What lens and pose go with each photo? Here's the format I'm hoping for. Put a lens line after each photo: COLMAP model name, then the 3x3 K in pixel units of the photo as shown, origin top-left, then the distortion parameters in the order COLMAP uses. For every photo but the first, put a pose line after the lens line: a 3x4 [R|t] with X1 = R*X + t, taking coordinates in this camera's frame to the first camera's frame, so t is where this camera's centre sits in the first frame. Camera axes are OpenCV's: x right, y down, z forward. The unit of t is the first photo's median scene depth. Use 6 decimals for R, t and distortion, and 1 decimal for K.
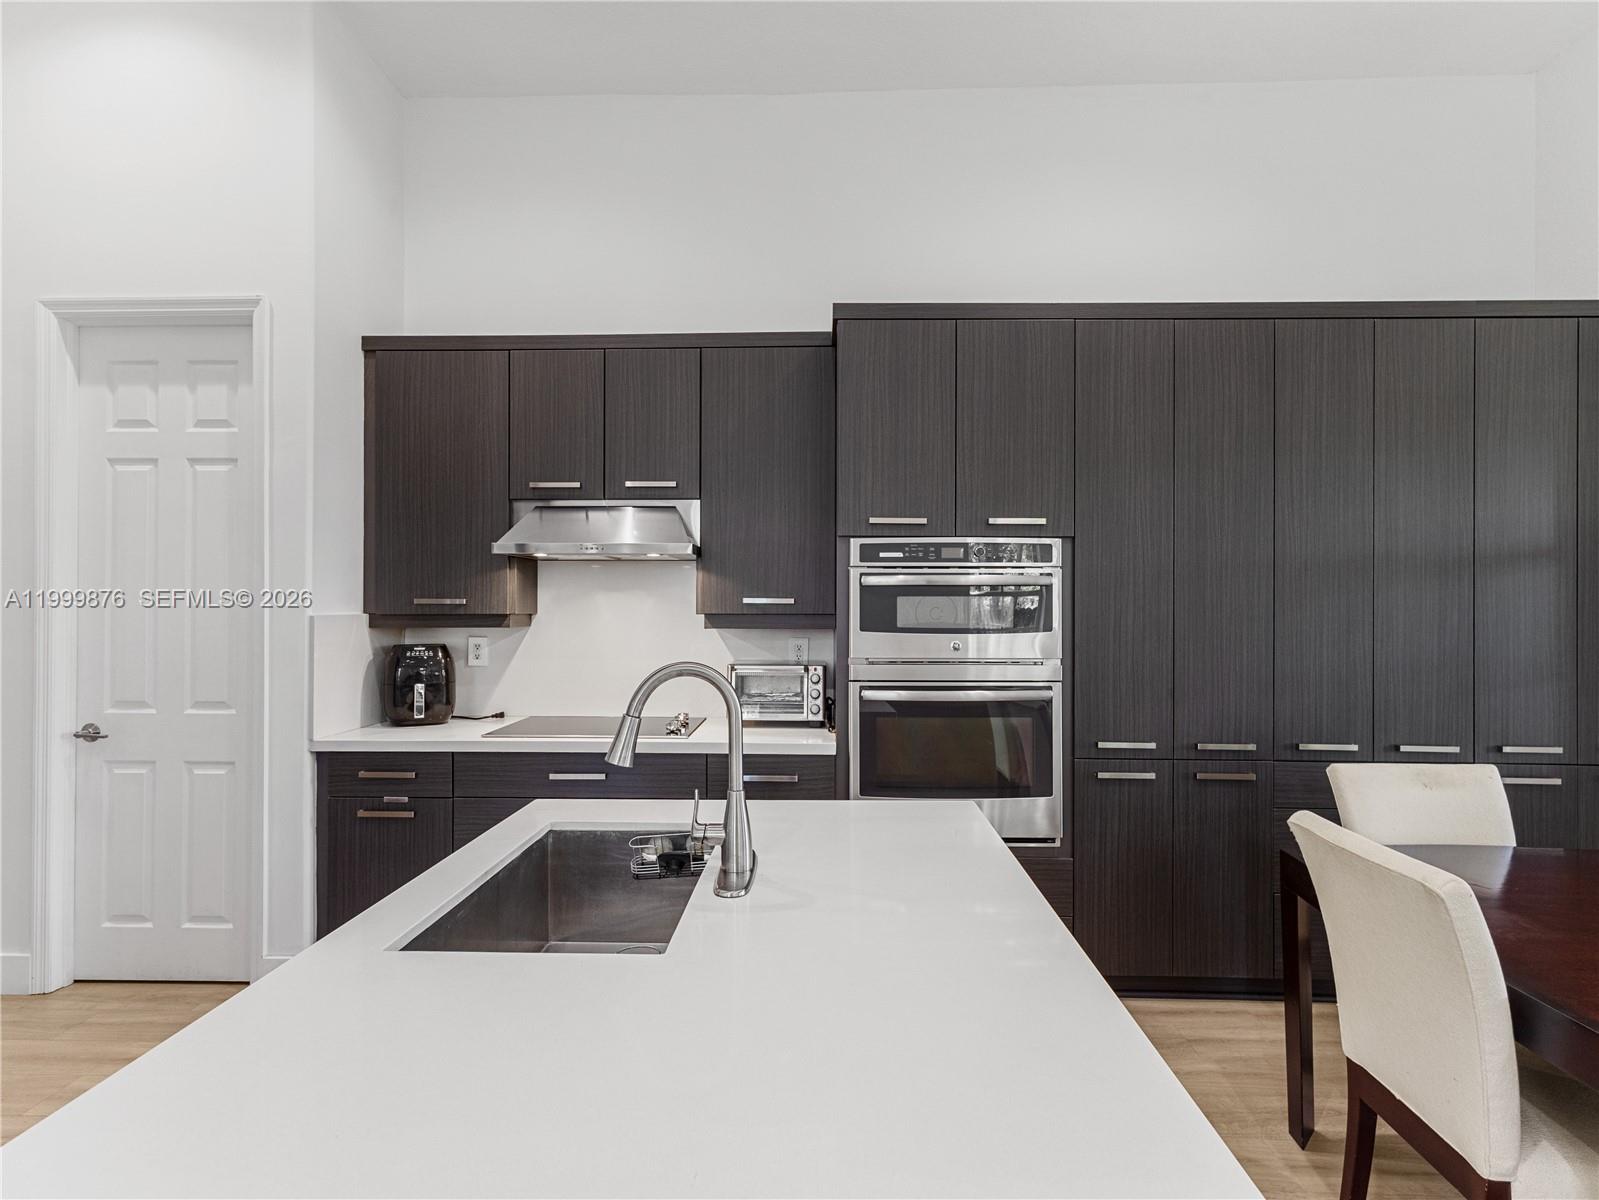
lens RADIAL K [[837.3, 0, 799.5], [0, 837.3, 600.0], [0, 0, 1]] dist [0.011049, 0.000207]
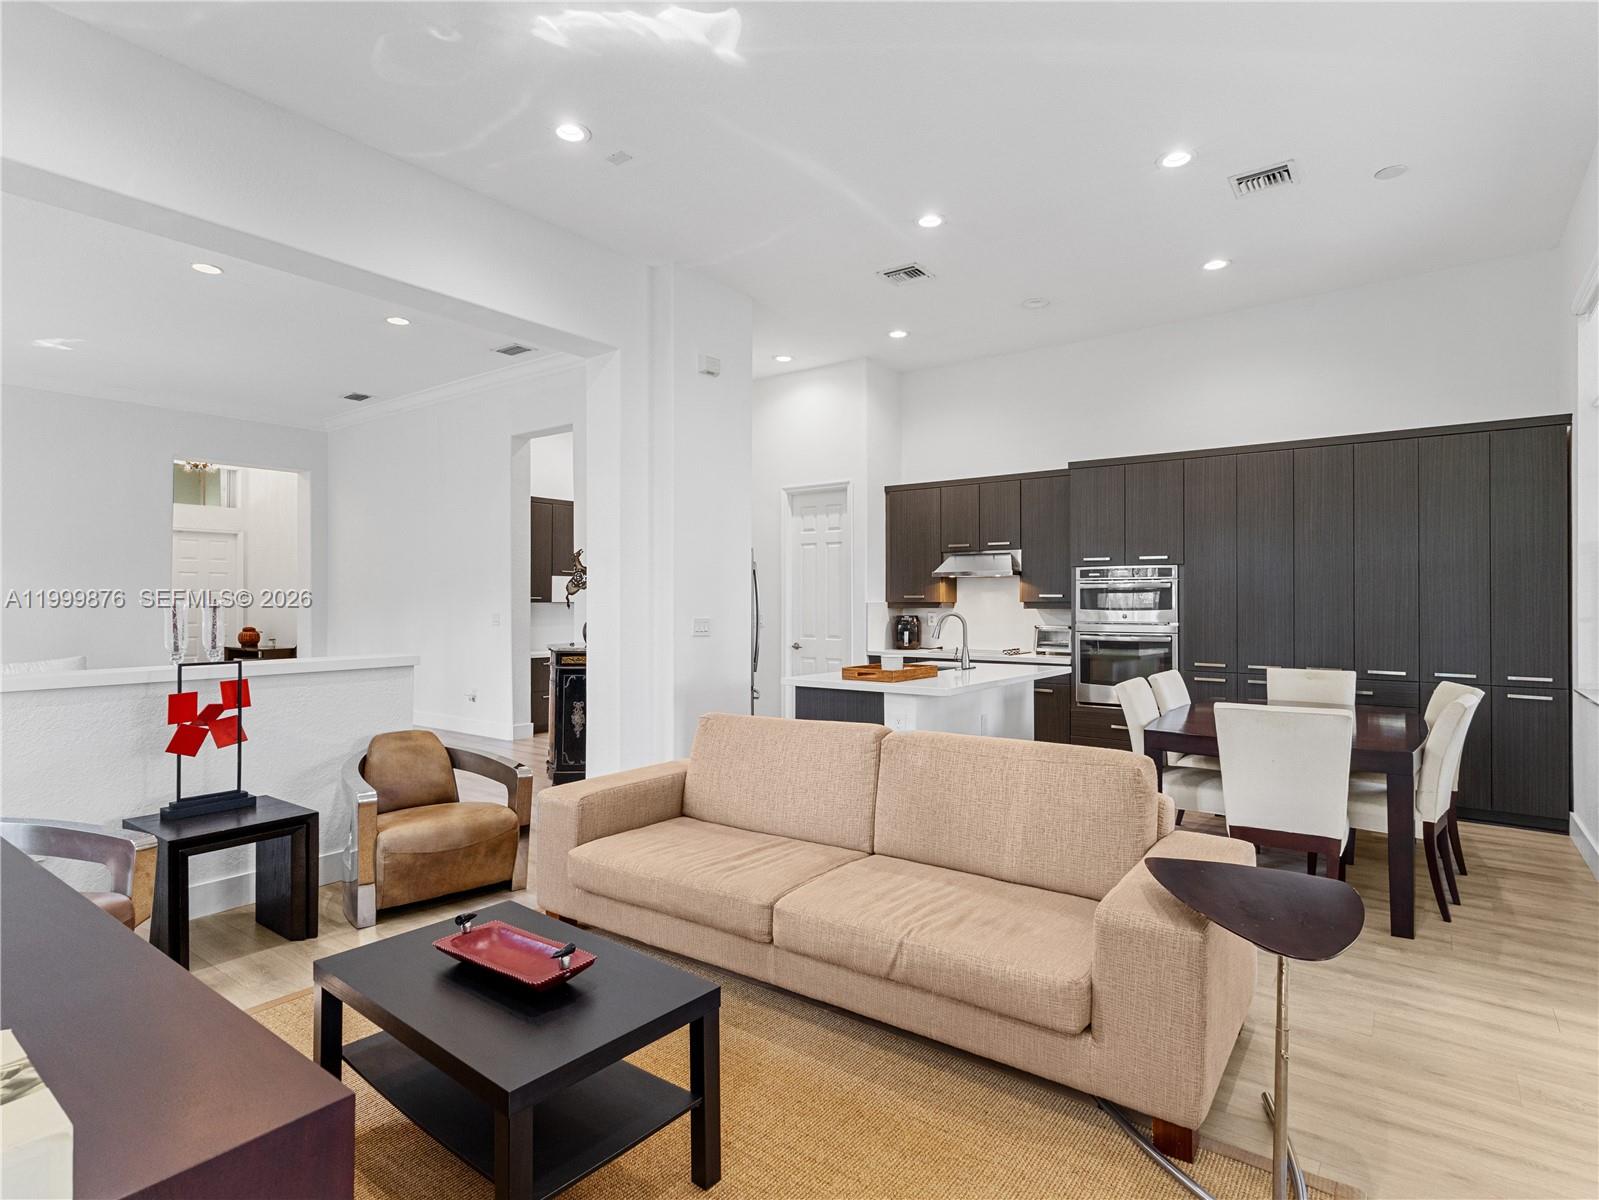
lens RADIAL K [[844.0, 0, 799.5], [0, 844.0, 600.0], [0, 0, 1]] dist [0.038417, 0.000125]
pose [[0.822621, -0.002651, -0.568584, 0.693352], [0.004496, 0.999988, 0.001842, 0.005464], [0.568572, -0.004072, 0.822623, -1.198126]]
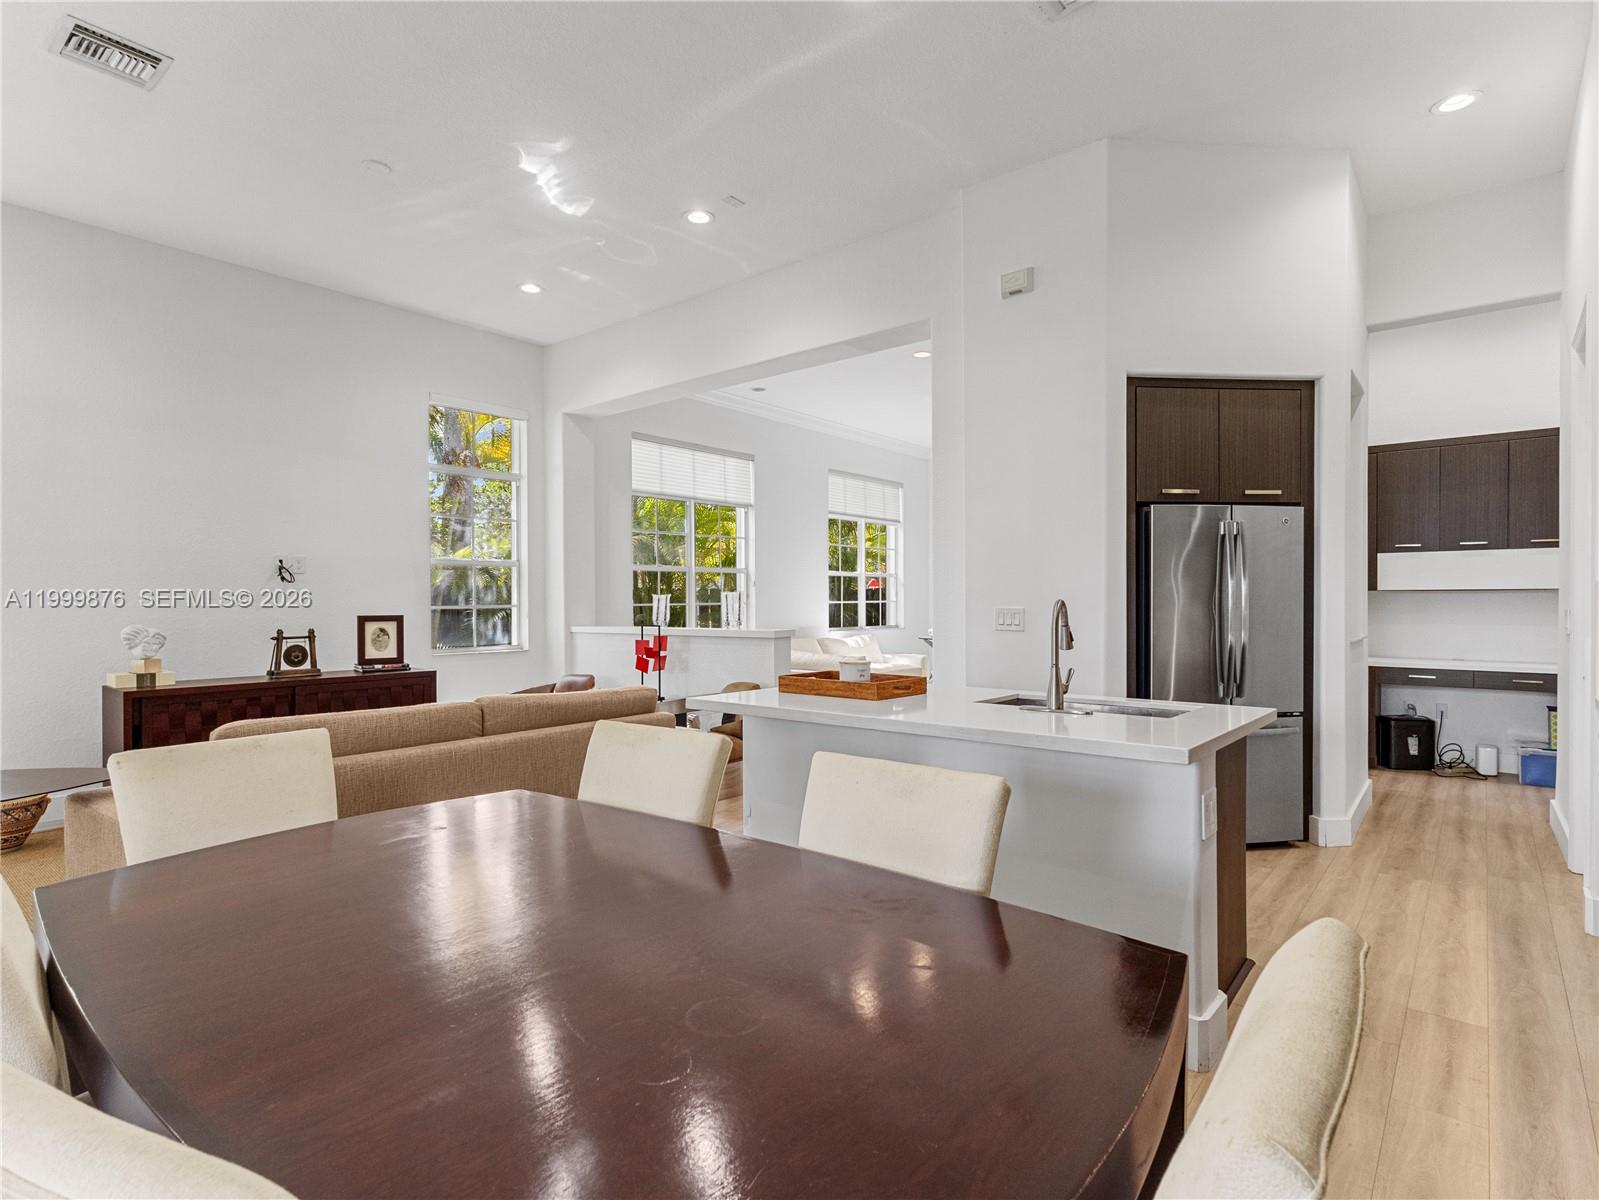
lens RADIAL K [[846.0, 0, 803.6], [0, 846.0, 613.5], [0, 0, 1]] dist [0.002234, 0.001305]
pose [[-0.602612, 0.011593, -0.797950, 0.847445], [0.008234, 0.999932, 0.008309, 0.042238], [0.797992, -0.001563, -0.602666, 0.799225]]
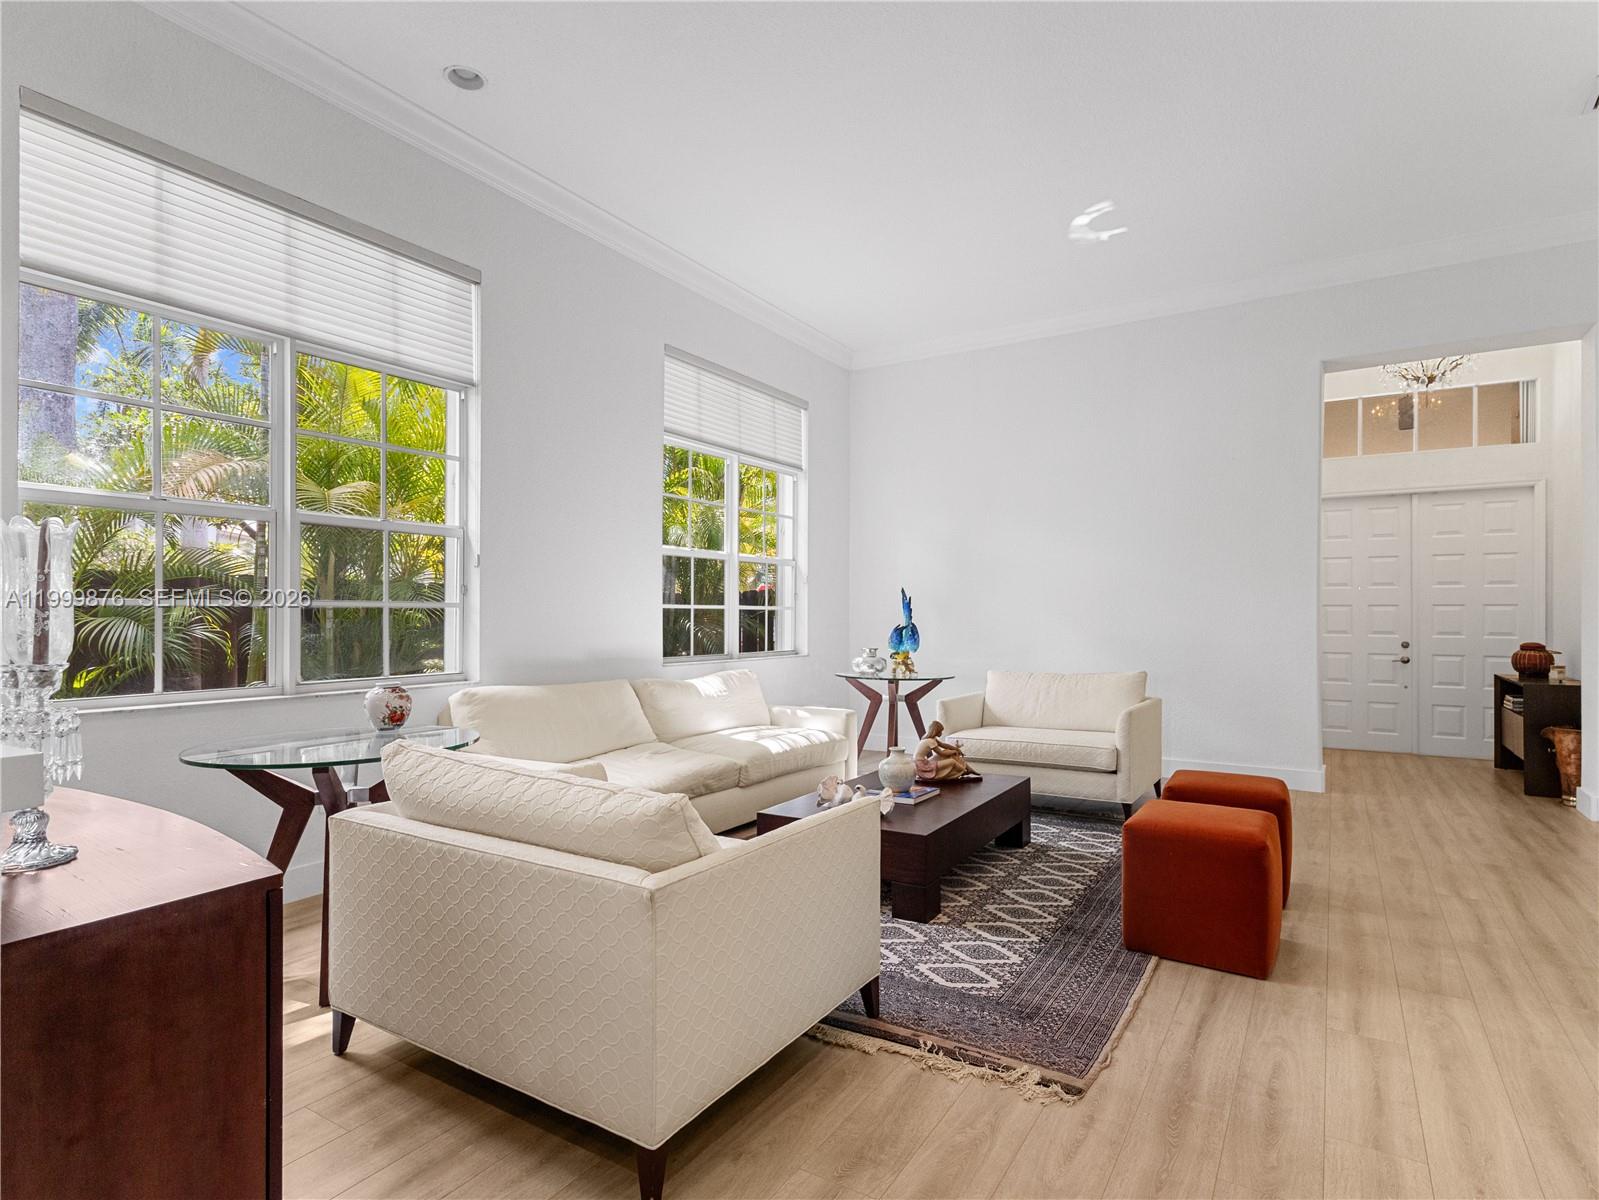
lens RADIAL K [[846.0, 0, 803.6], [0, 846.0, 613.5], [0, 0, 1]] dist [0.002234, 0.001305]
pose [[-0.500580, -0.006643, -0.865665, -0.591919], [0.002658, 0.999954, -0.009211, 0.057555], [0.865686, -0.006911, -0.500540, -0.065848]]
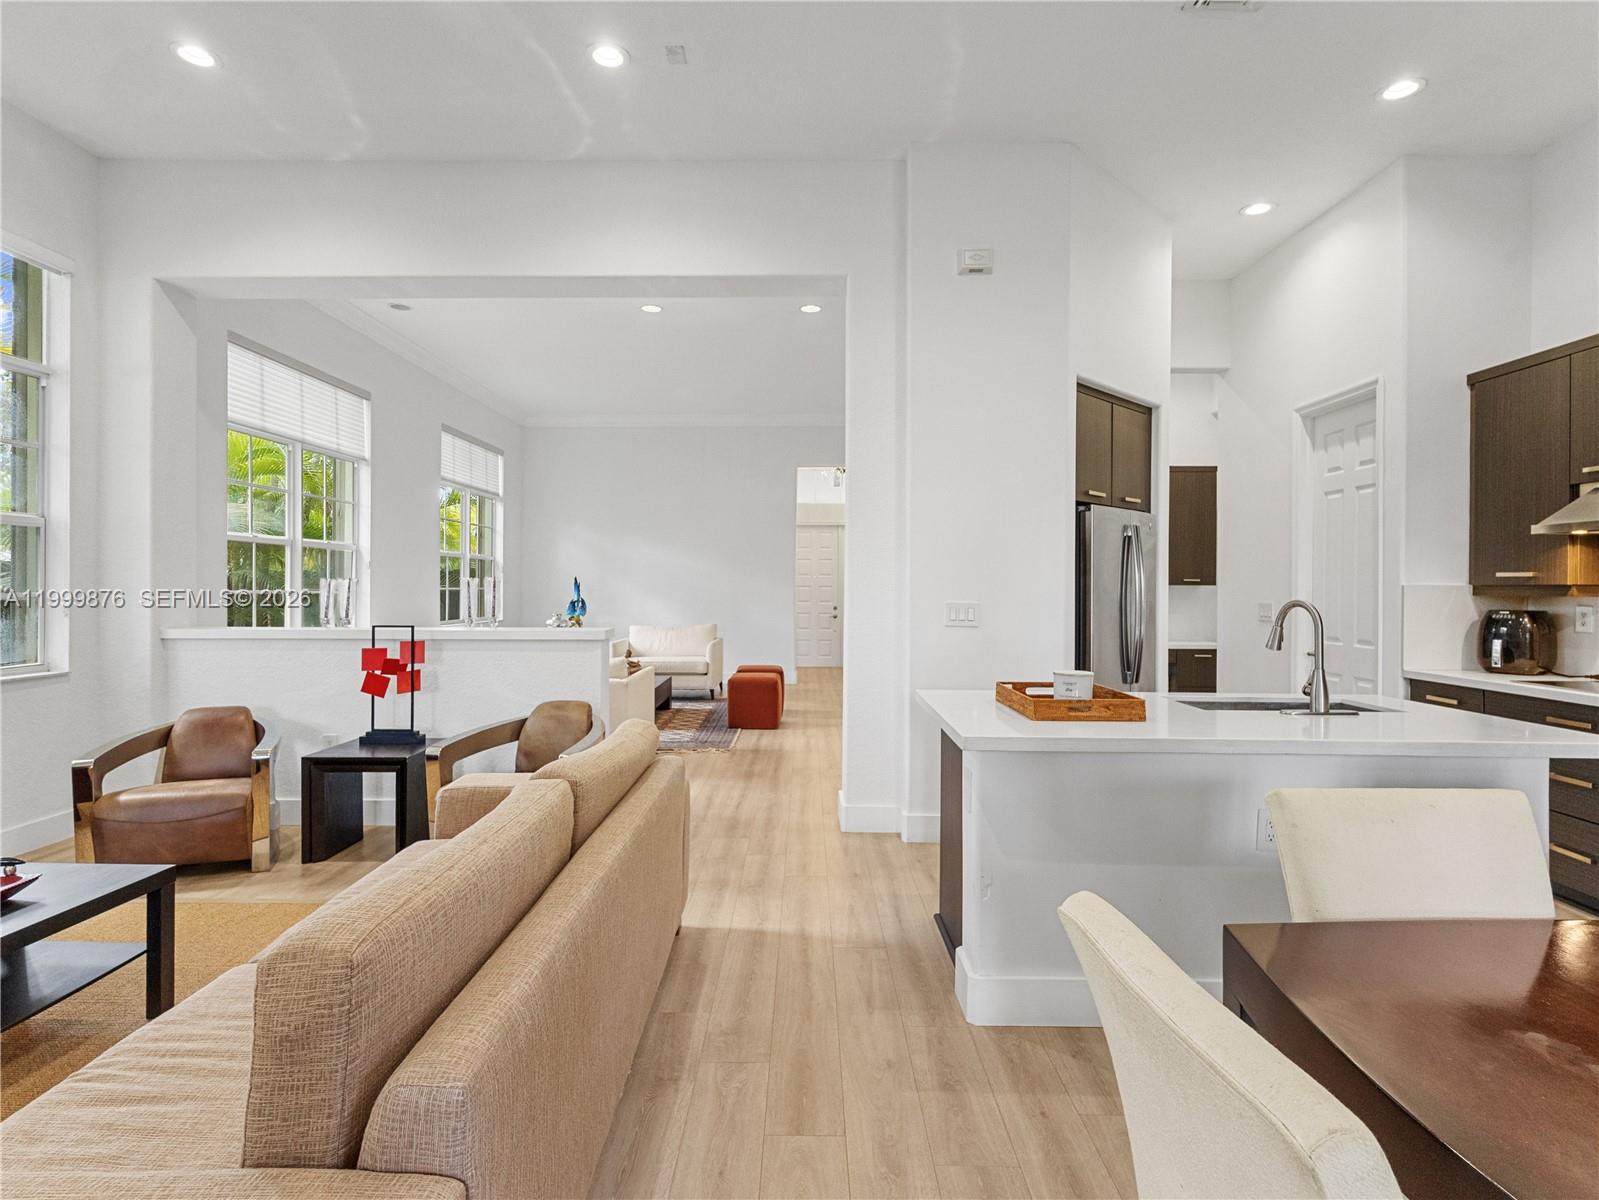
lens RADIAL K [[846.0, 0, 803.6], [0, 846.0, 613.5], [0, 0, 1]] dist [0.002234, 0.001305]
pose [[0.032349, 0.030631, -0.999007, 0.847257], [0.000540, 0.999530, 0.030664, 0.021661], [0.999476, -0.001531, 0.032317, -0.095440]]
